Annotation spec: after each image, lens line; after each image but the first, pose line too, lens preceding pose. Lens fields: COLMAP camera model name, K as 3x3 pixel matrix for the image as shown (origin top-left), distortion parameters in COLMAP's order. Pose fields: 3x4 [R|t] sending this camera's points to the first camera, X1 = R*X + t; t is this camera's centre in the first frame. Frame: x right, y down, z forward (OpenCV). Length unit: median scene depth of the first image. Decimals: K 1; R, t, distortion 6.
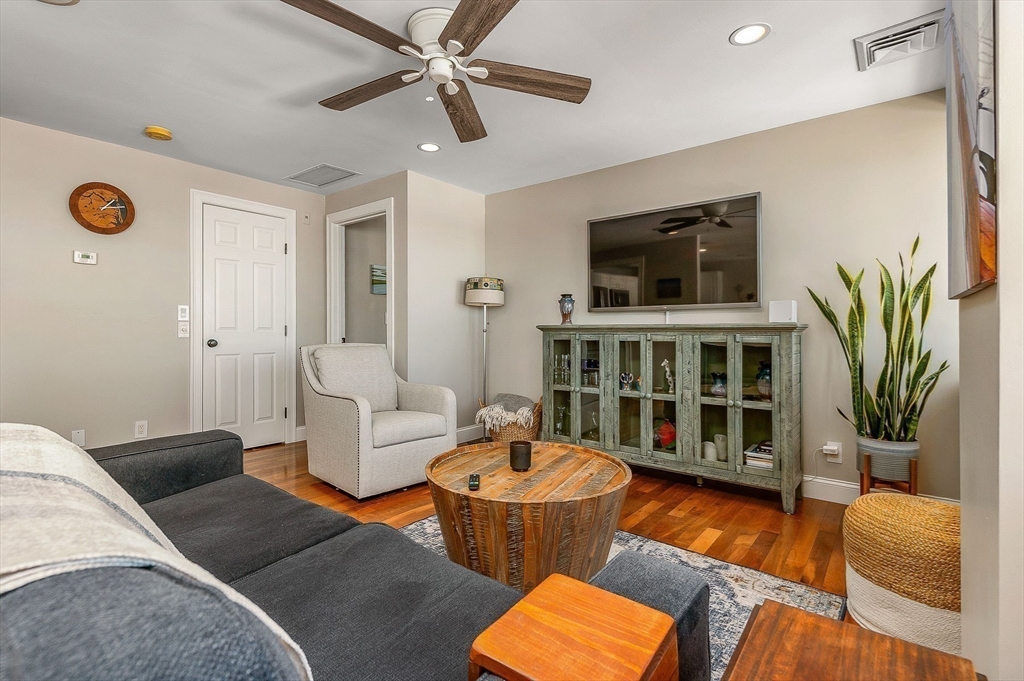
lens RADIAL K [[487.9, 0, 497.2], [0, 487.9, 331.7], [0, 0, 1]] dist [0.017480, 0.000064]
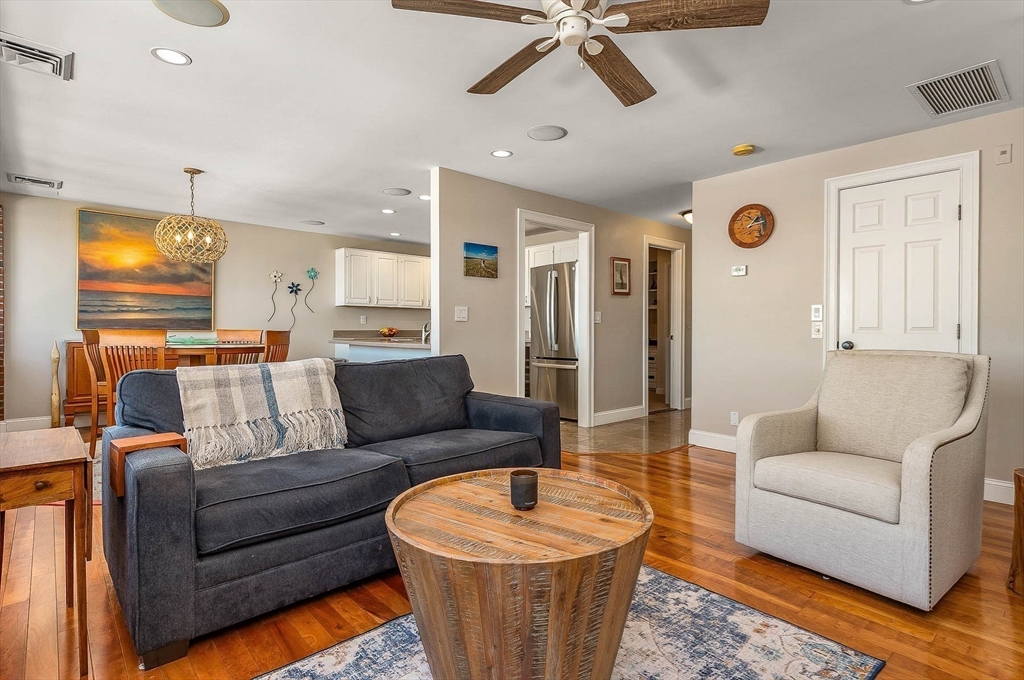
lens RADIAL K [[511.9, 0, 510.7], [0, 511.9, 336.9], [0, 0, 1]] dist [0.003113, 0.000007]
pose [[-0.156746, 0.012536, -0.987559, 0.508943], [-0.007845, 0.999872, 0.013938, 0.000047], [0.987608, 0.009932, -0.156628, 0.658164]]
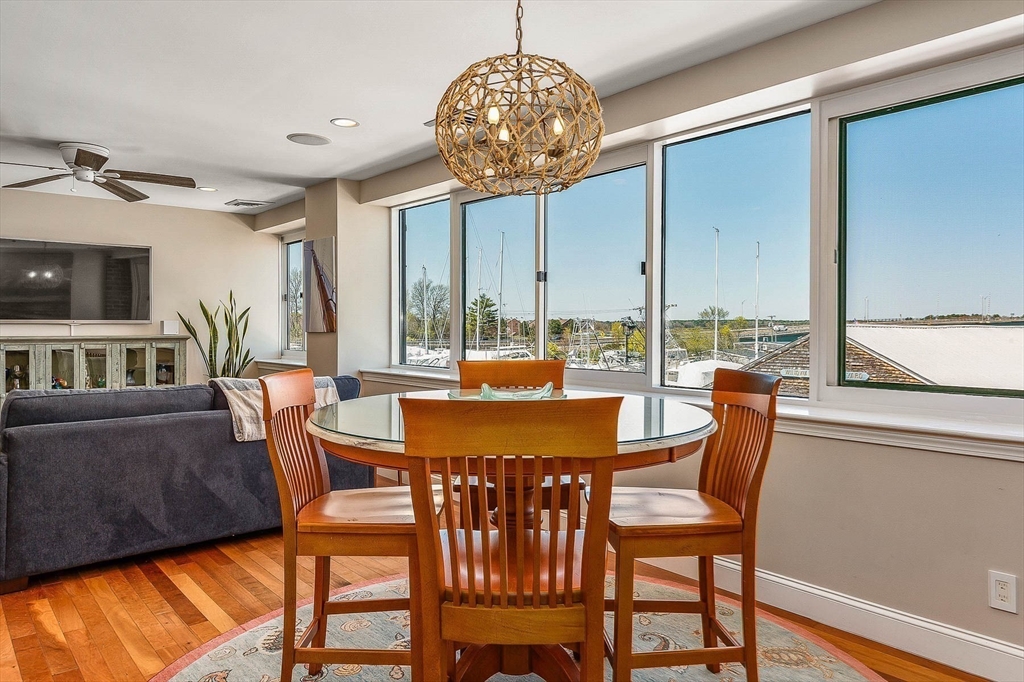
lens RADIAL K [[693.1, 0, 518.4], [0, 693.1, 346.0], [0, 0, 1]] dist [0.010309, -0.003019]
pose [[0.166067, -0.027755, 0.985724, -1.270069], [0.001441, 0.999610, 0.027903, -0.037358], [-0.986113, -0.003213, 0.166042, -0.421390]]
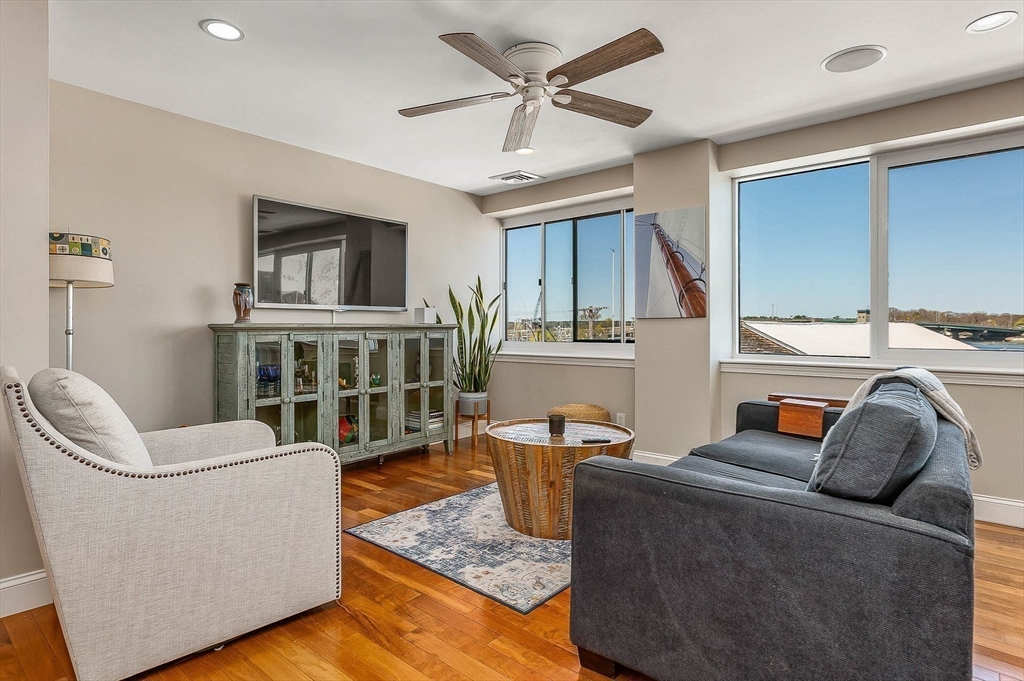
lens RADIAL K [[543.2, 0, 517.9], [0, 543.2, 332.5], [0, 0, 1]] dist [0.016662, -0.004373]
pose [[-0.000871, -0.010512, 0.999944, -0.843378], [0.006755, 0.999922, 0.010518, -0.005987], [-0.999977, 0.006764, -0.000800, 0.659363]]
